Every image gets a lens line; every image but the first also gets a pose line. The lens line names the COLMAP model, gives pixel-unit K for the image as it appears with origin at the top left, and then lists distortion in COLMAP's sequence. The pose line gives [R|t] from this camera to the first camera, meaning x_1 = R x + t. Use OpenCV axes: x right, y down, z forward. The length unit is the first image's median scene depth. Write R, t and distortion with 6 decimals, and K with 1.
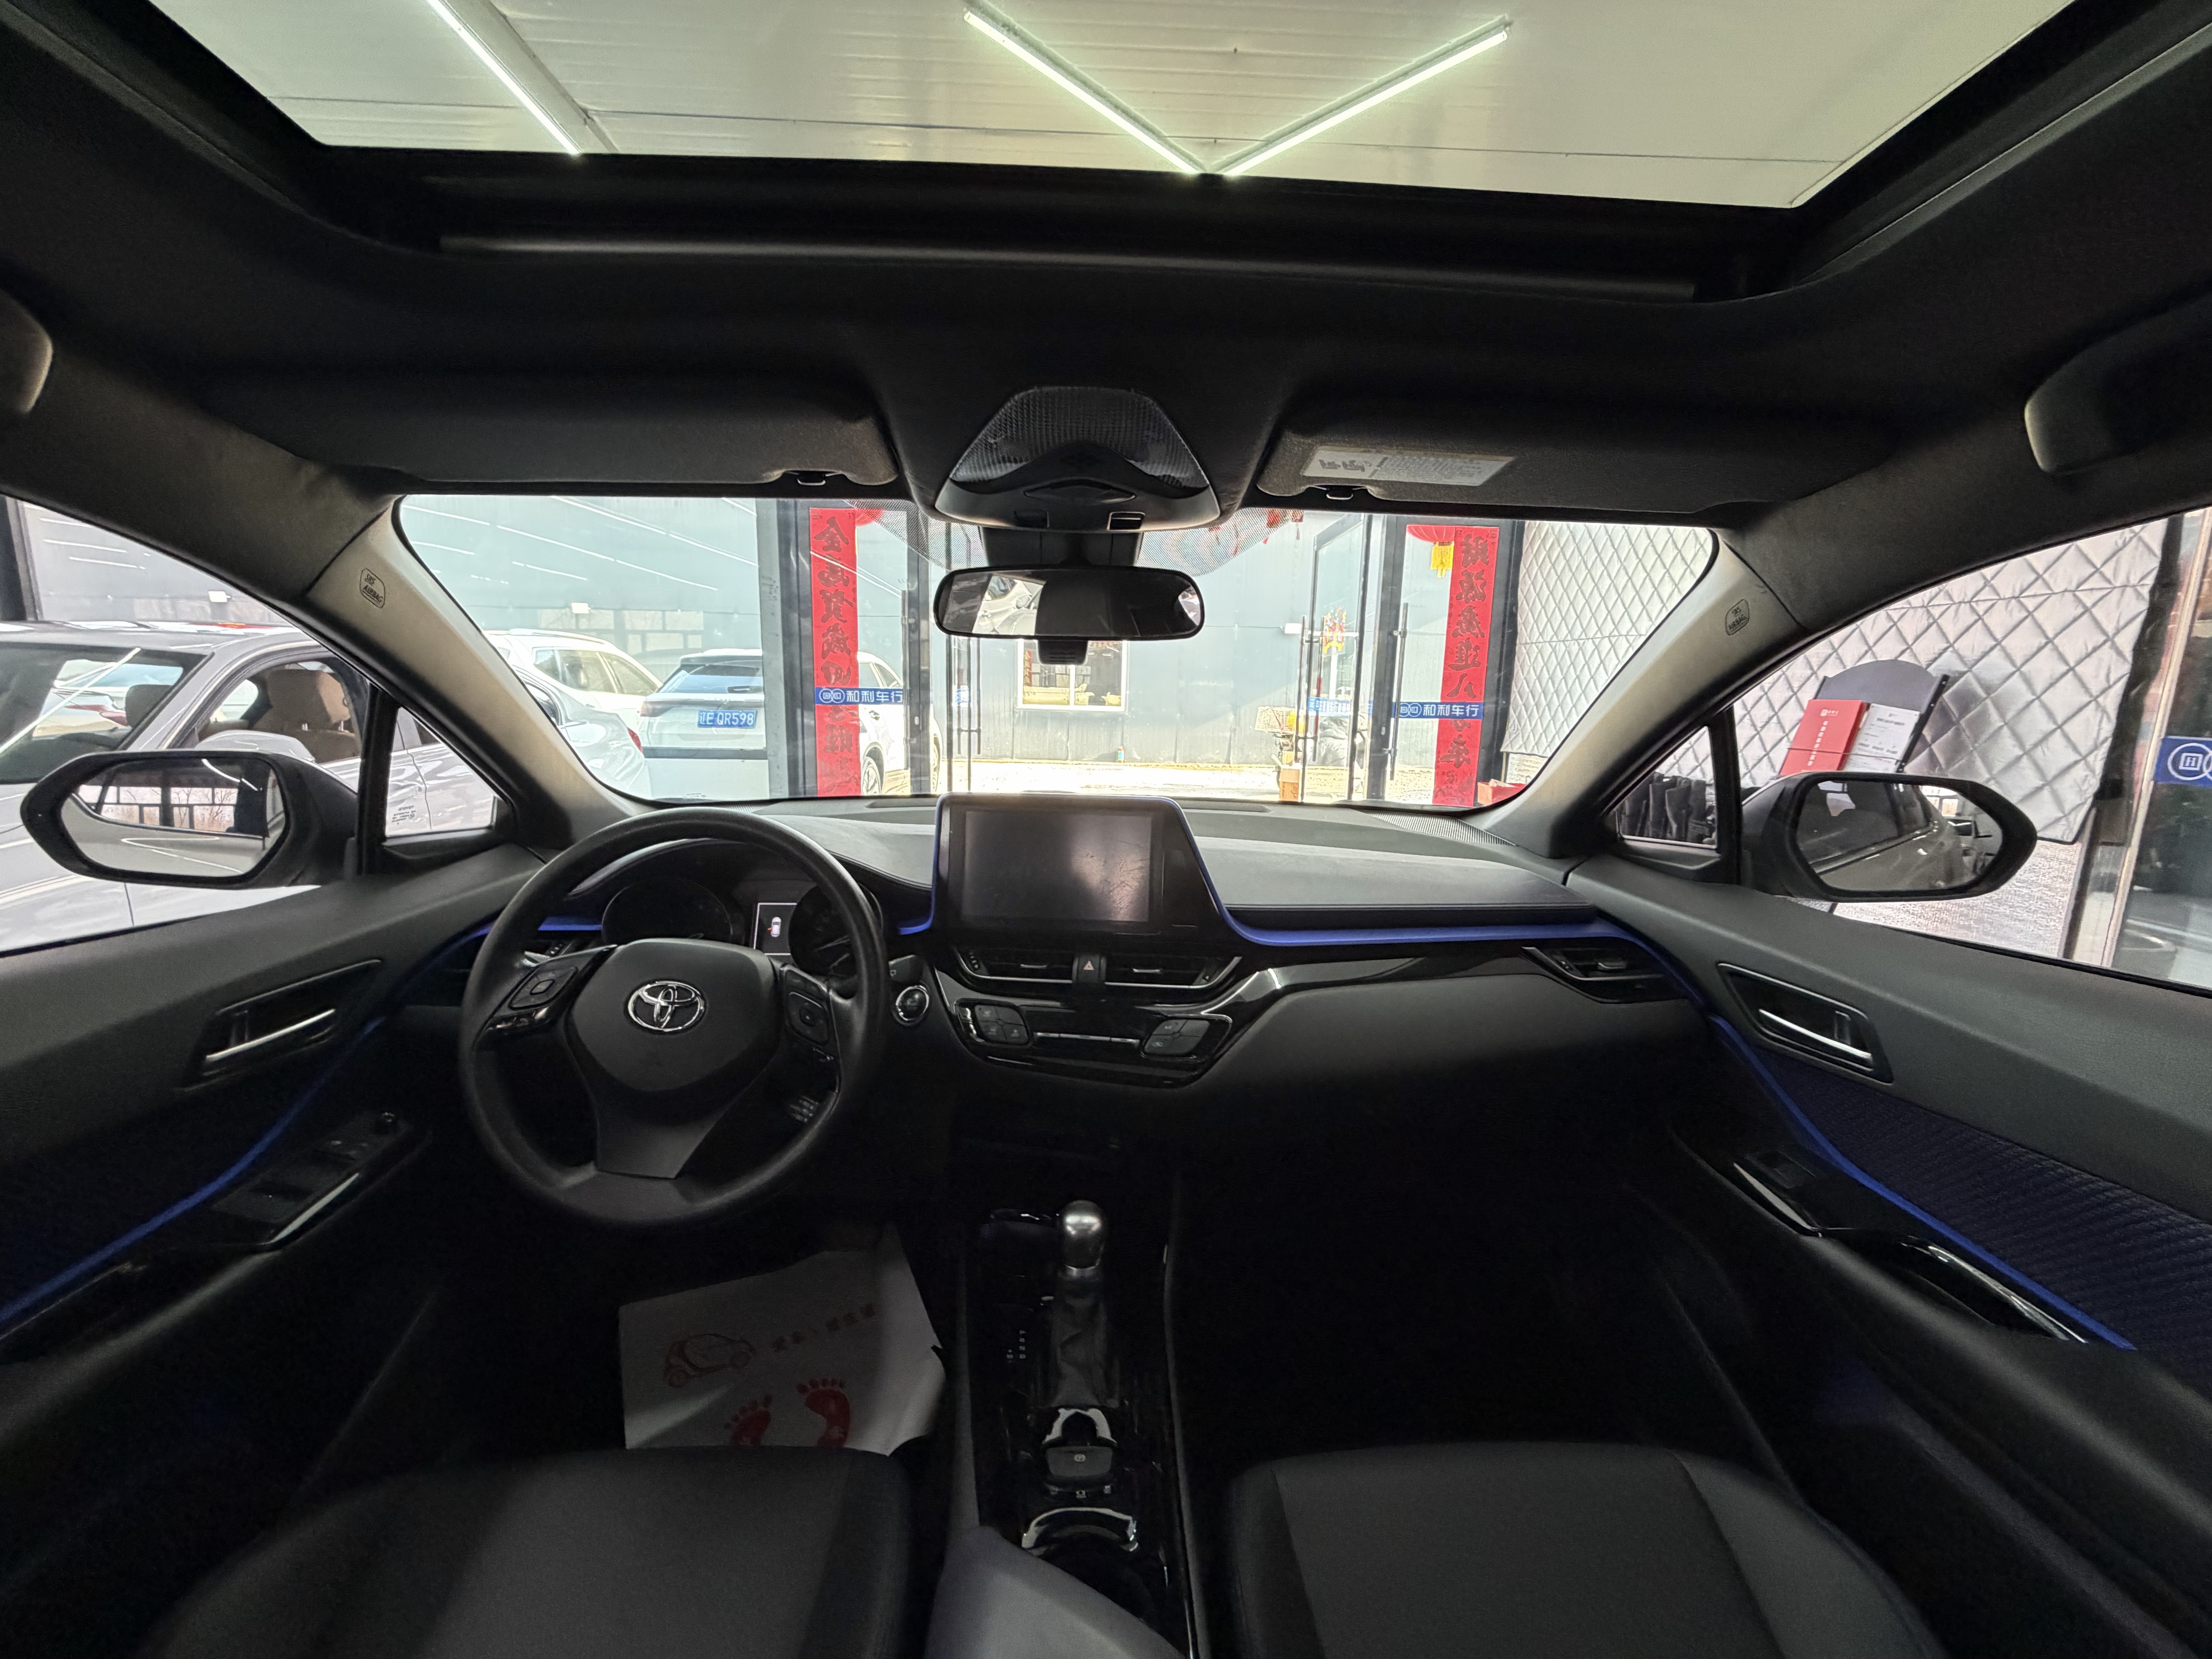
lens RADIAL K [[888.8, 0, 1111.4], [0, 888.8, 826.9], [0, 0, 1]] dist [-0.000269, 0.000626]
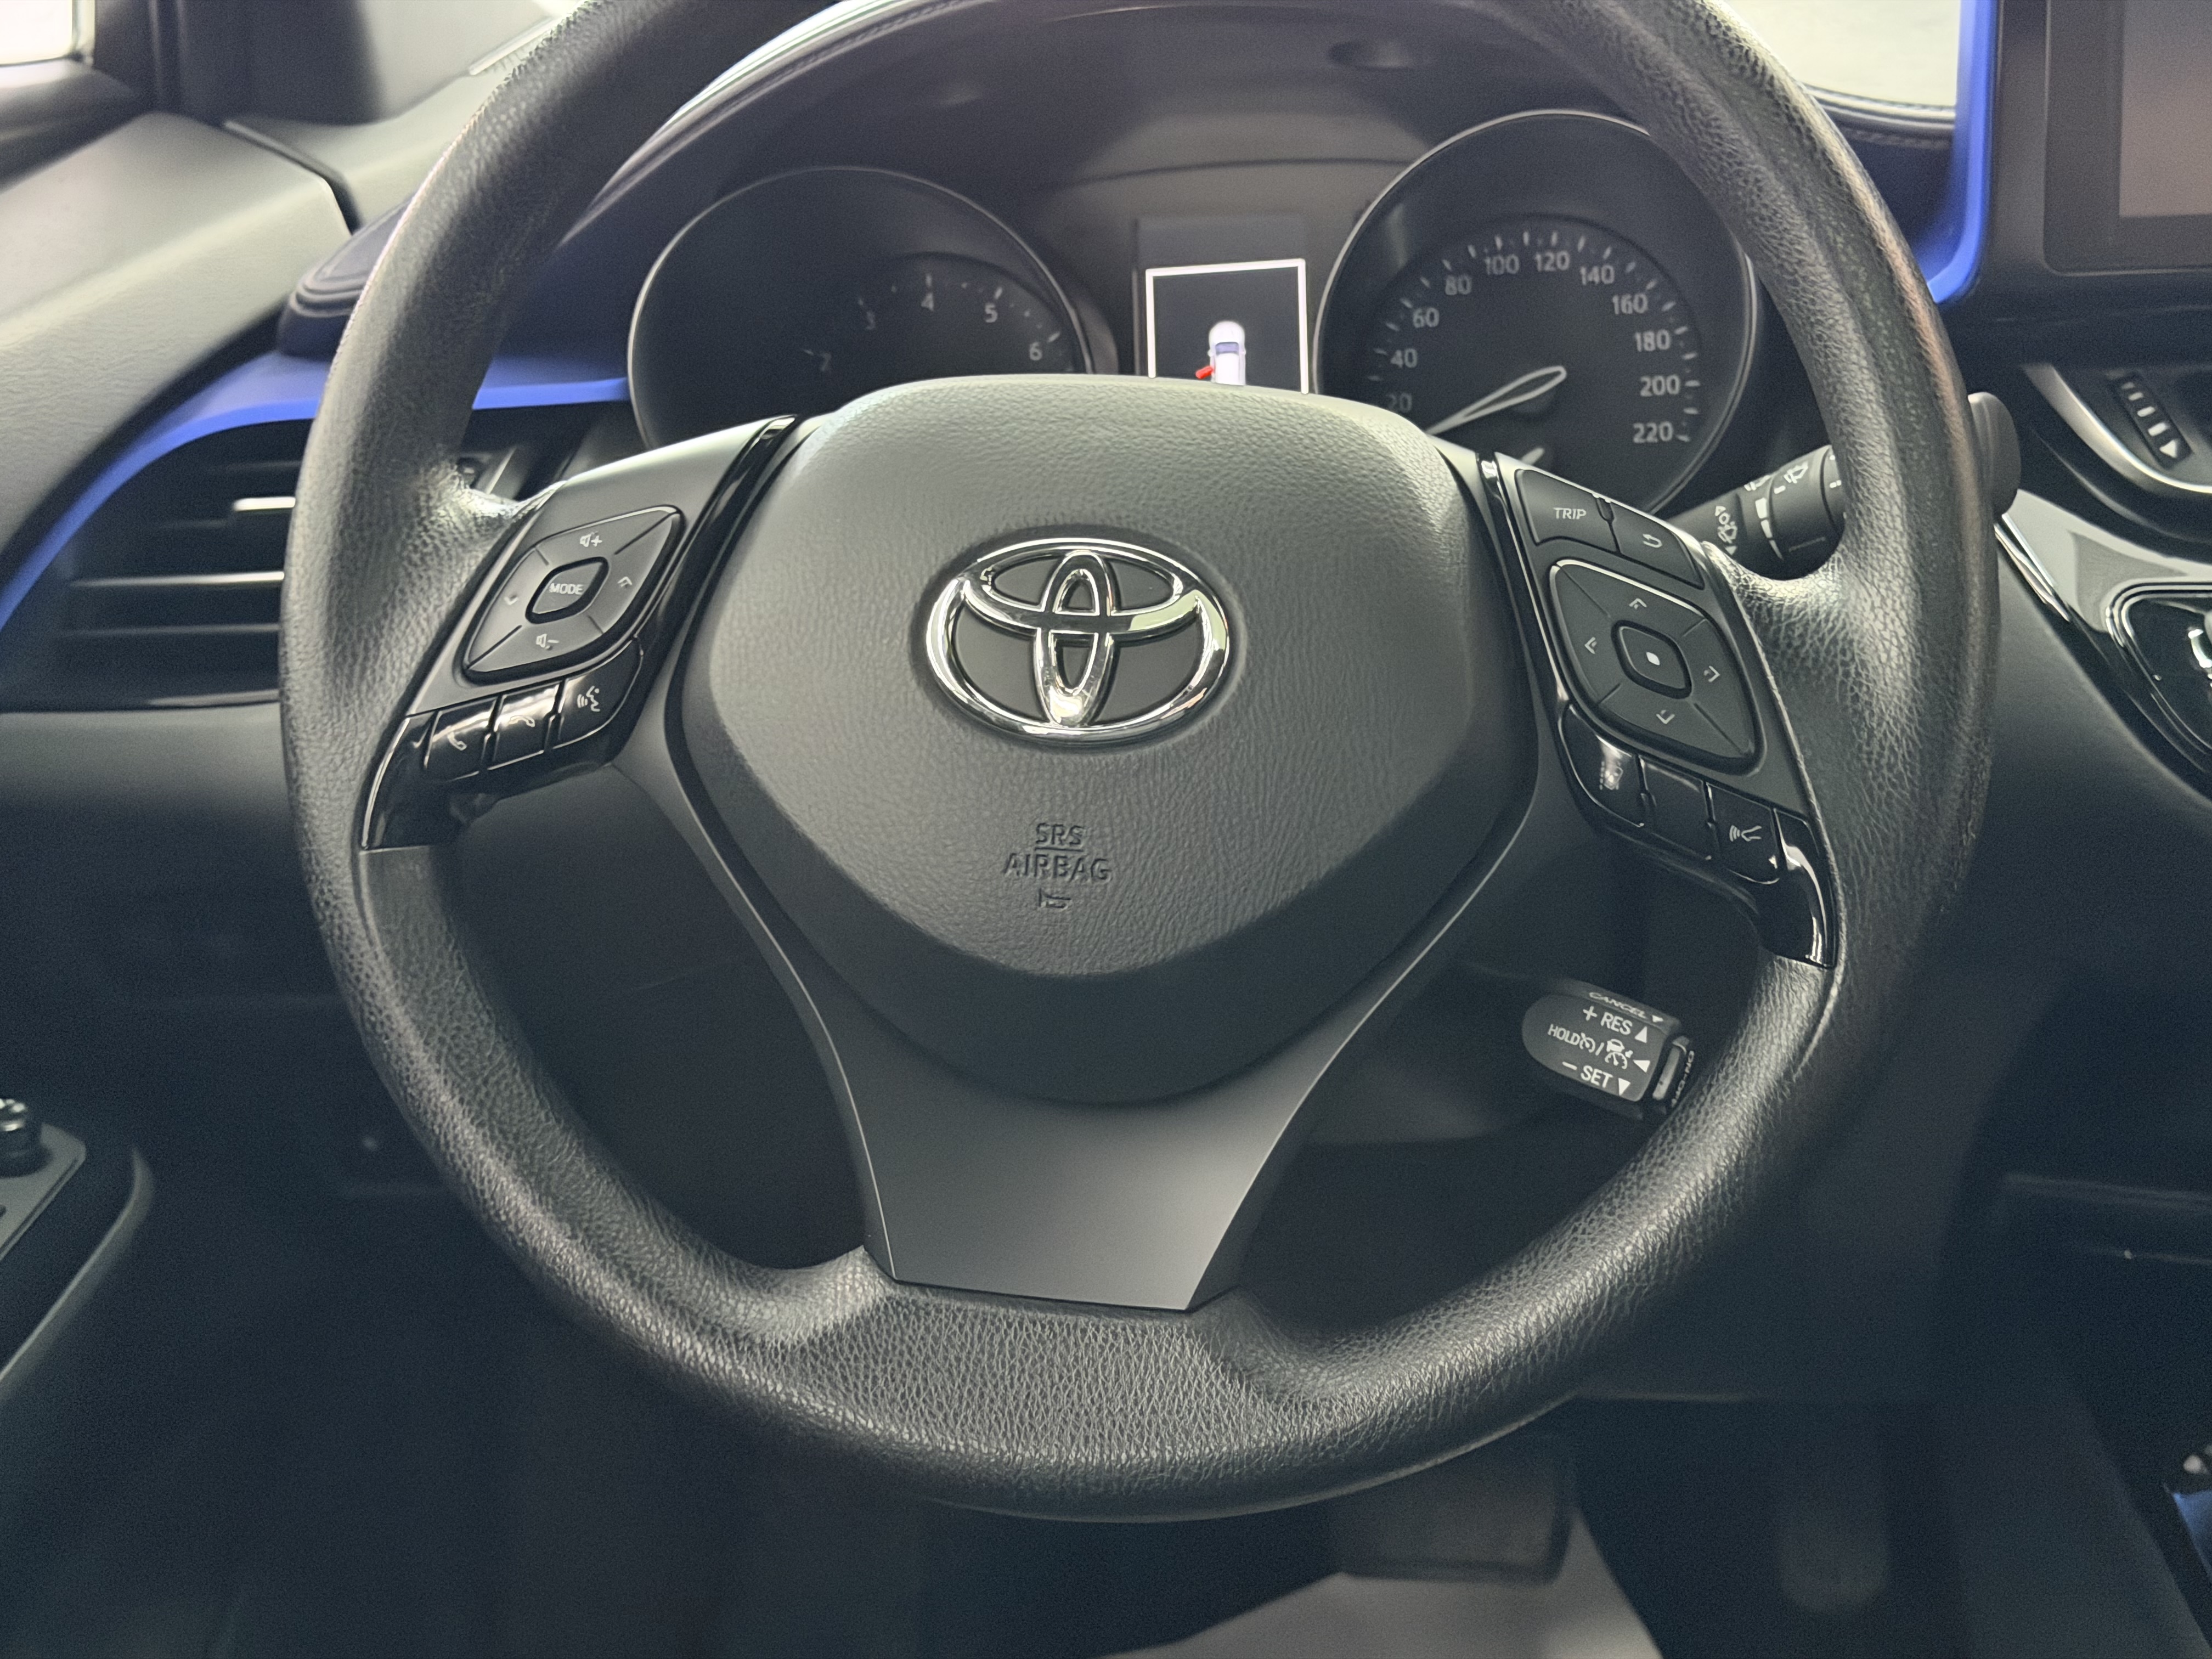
lens RADIAL K [[3182.0, 0, 1113.5], [0, 3182.0, 834.5], [0, 0, 1]] dist [0.118561, -0.063907]
pose [[0.974862, -0.035849, -0.219908, -0.283136], [0.082742, 0.974641, 0.207913, 0.069626], [0.206878, -0.220882, 0.953107, 0.153633]]
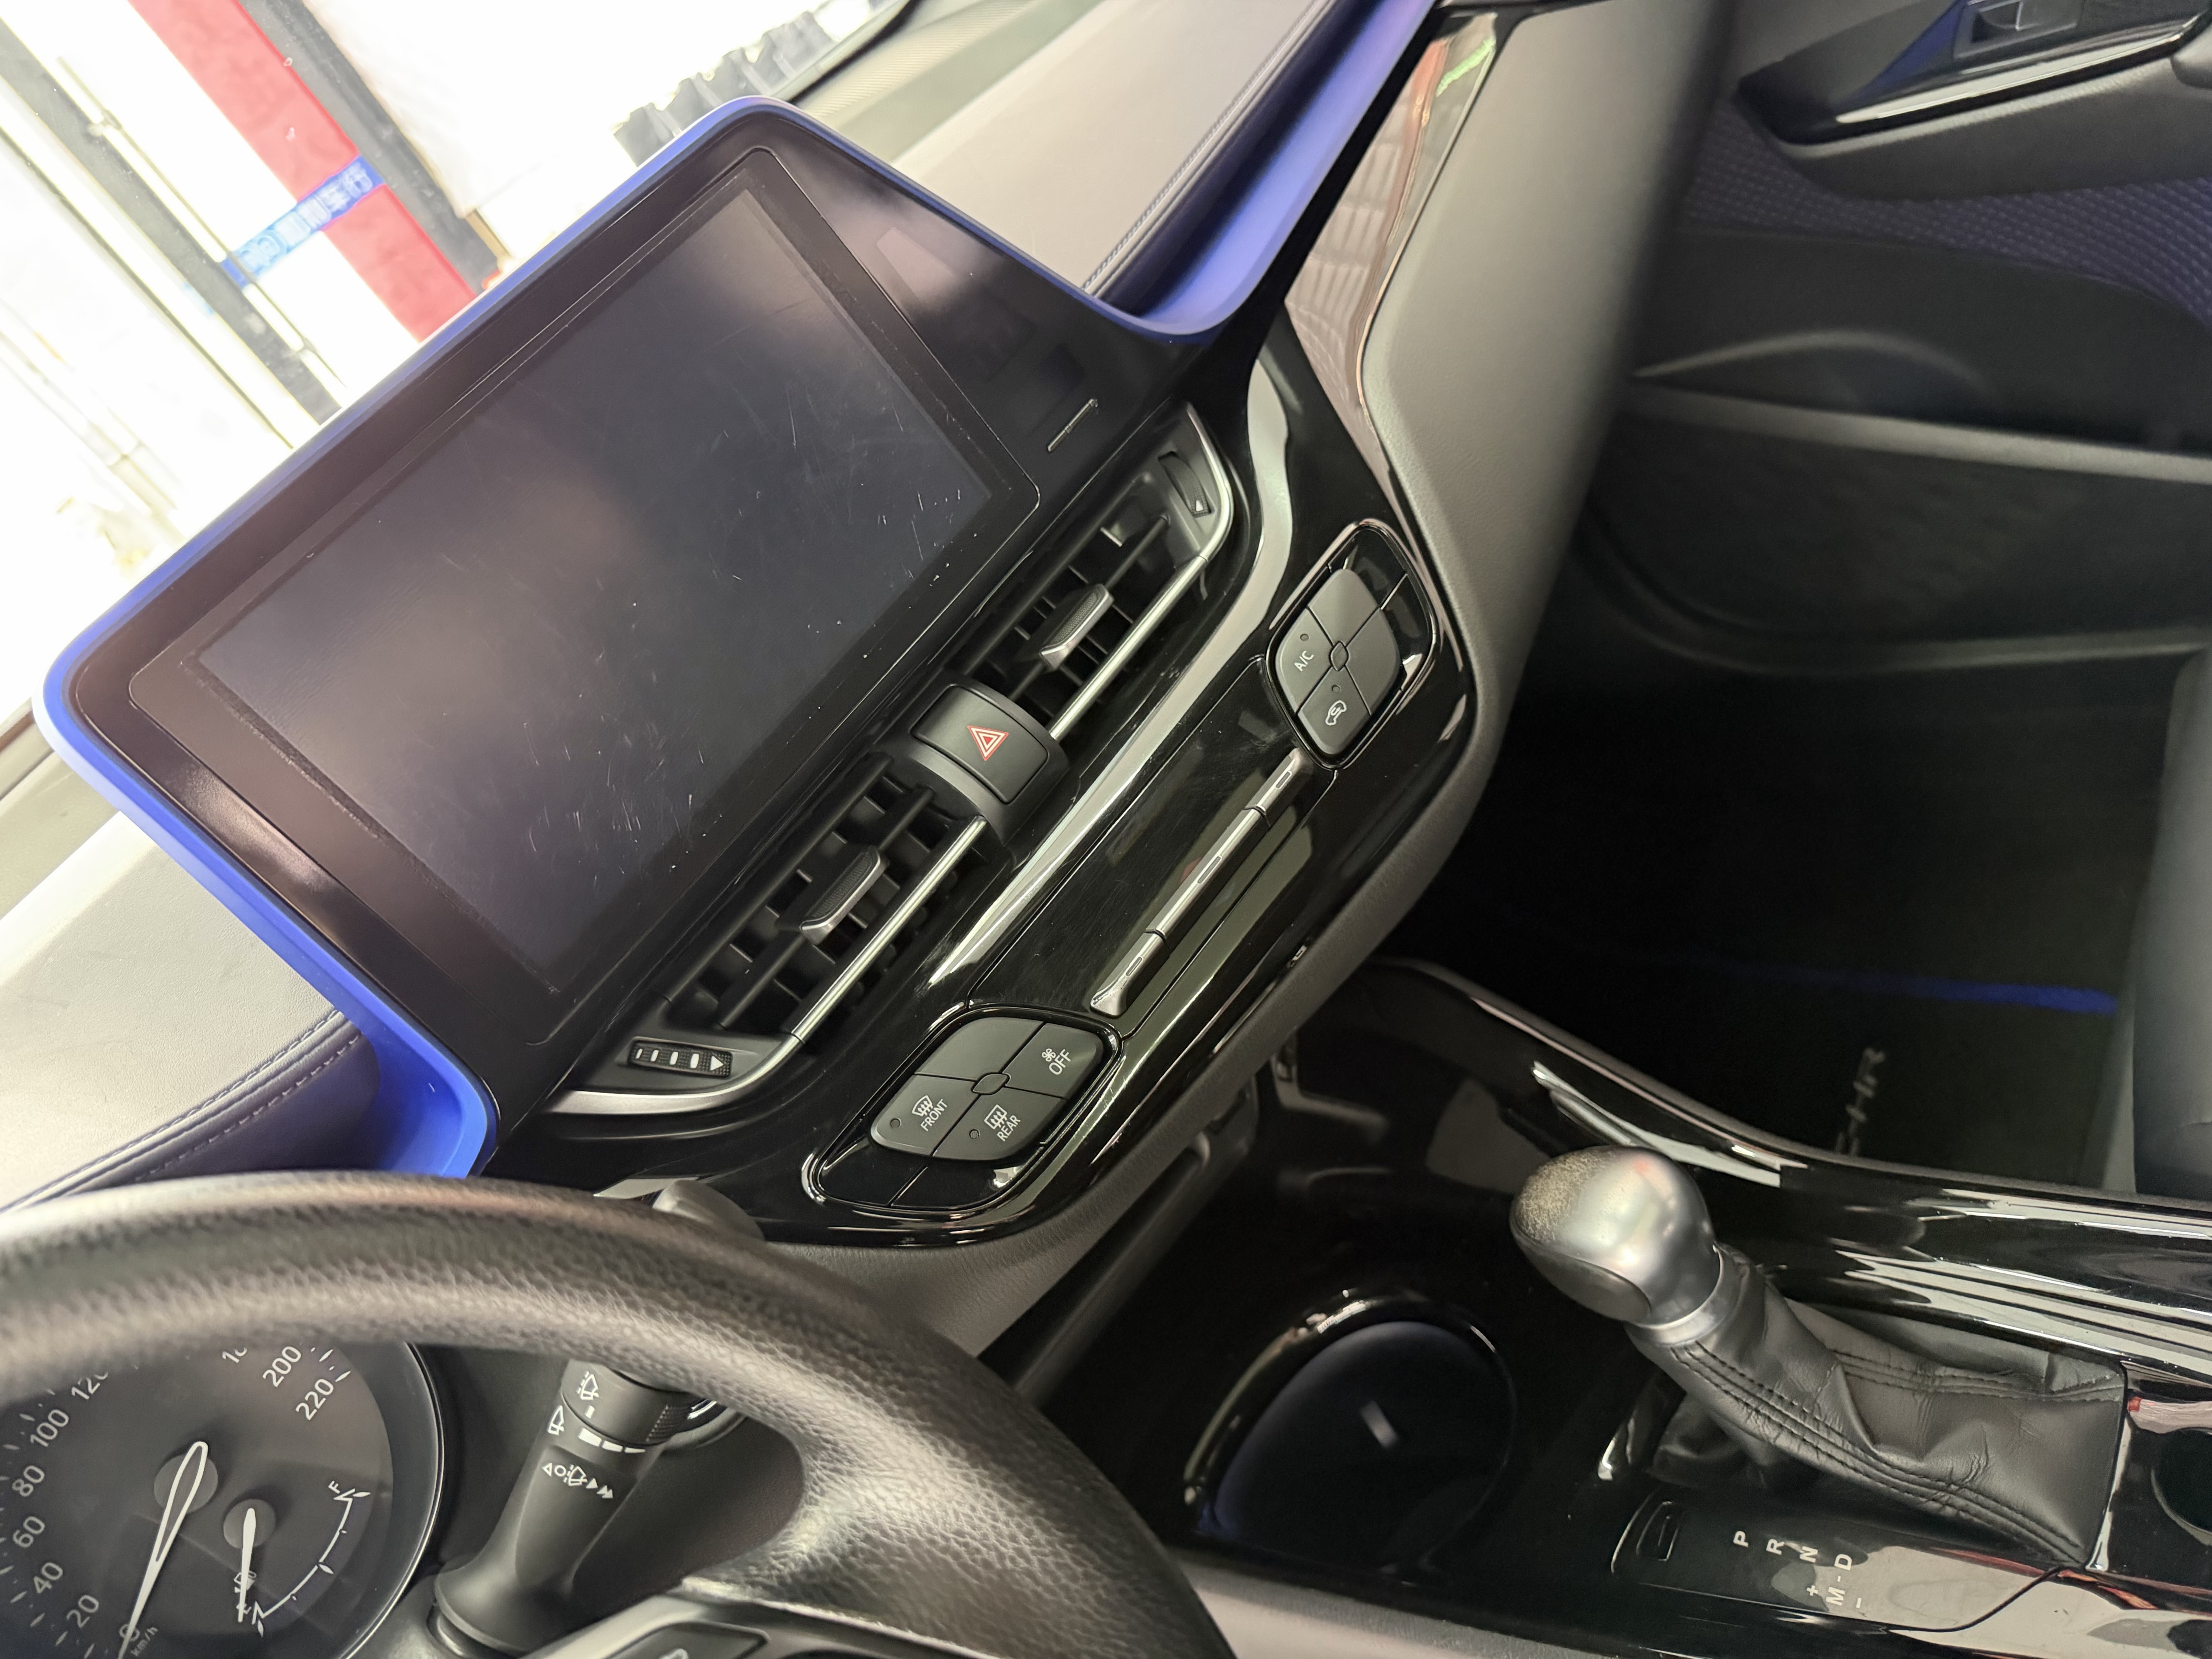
lens RADIAL K [[1635.5, 0, 1106.9], [0, 1635.5, 824.1], [0, 0, 1]] dist [-0.000844, -0.000446]
pose [[0.508326, -0.741636, 0.437698, -0.299843], [0.625254, 0.667347, 0.404606, -0.016656], [-0.592167, 0.068000, 0.802941, 0.640429]]
